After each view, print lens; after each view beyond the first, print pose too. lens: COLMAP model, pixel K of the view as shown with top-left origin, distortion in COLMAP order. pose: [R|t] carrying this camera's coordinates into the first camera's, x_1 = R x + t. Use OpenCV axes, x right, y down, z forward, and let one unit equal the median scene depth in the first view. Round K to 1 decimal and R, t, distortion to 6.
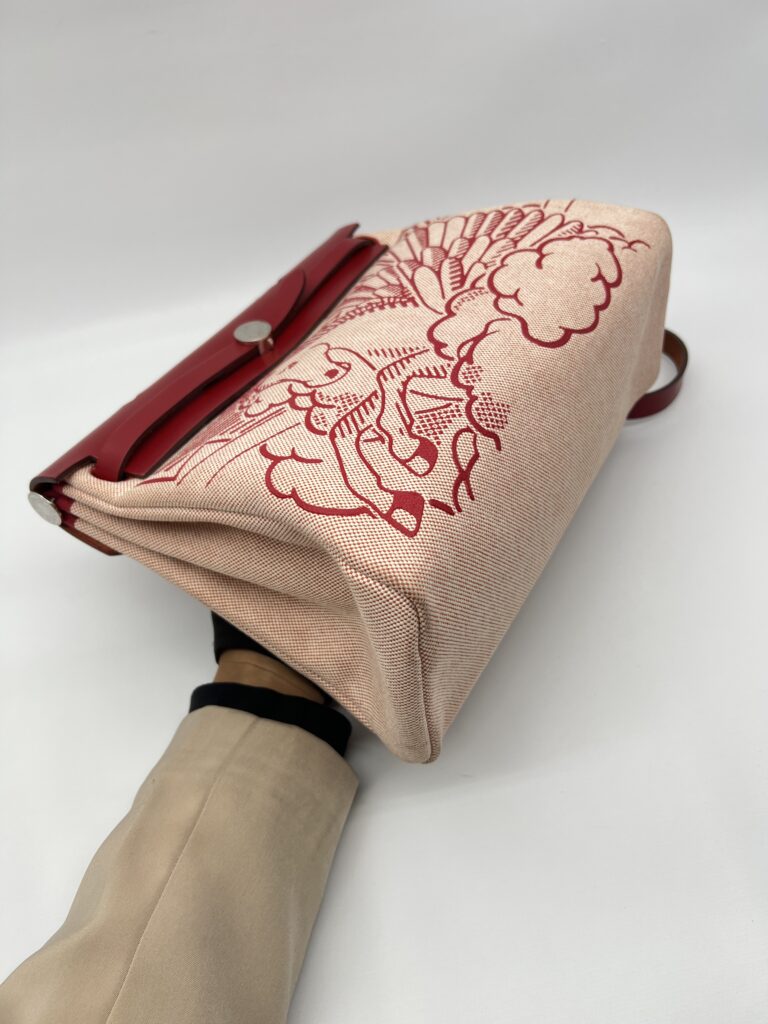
lens RADIAL K [[826.1, 0, 384.0], [0, 826.1, 512.0], [0, 0, 1]] dist [-0.000525, -0.001788]
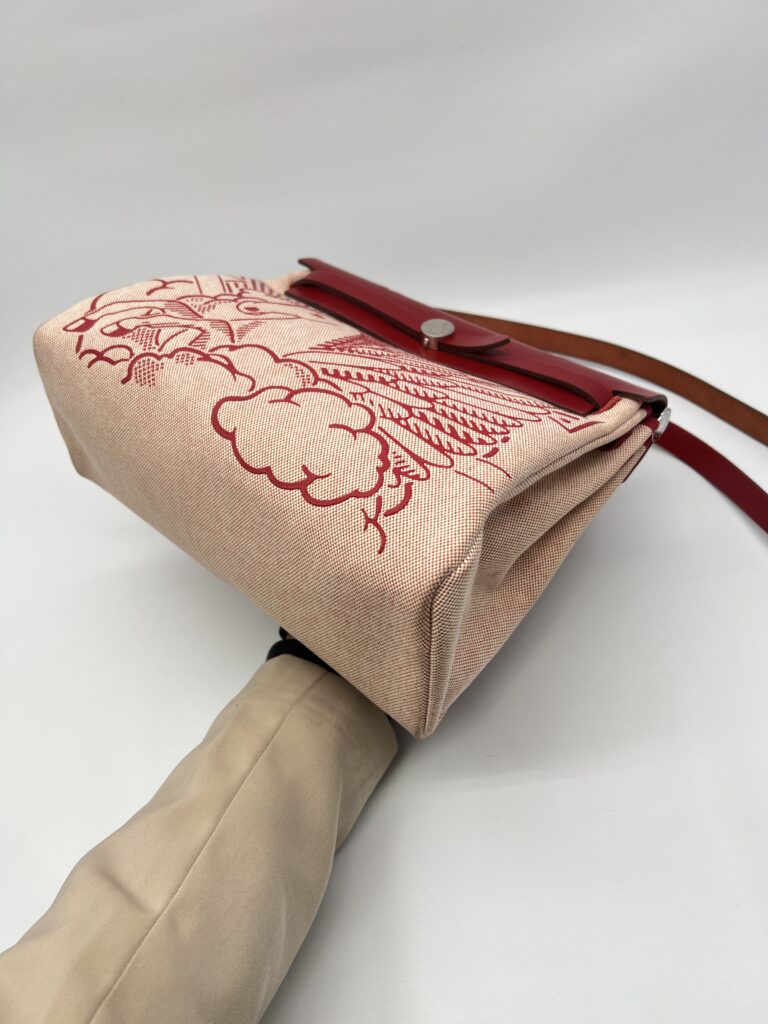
lens RADIAL K [[780.0, 0, 384.0], [0, 780.0, 512.0], [0, 0, 1]] dist [0.136916, -0.484690]
pose [[-0.195033, 0.751260, -0.630532, 0.972088], [-0.647872, 0.383976, 0.657893, -1.055787], [0.736358, 0.536815, 0.411832, 0.872423]]
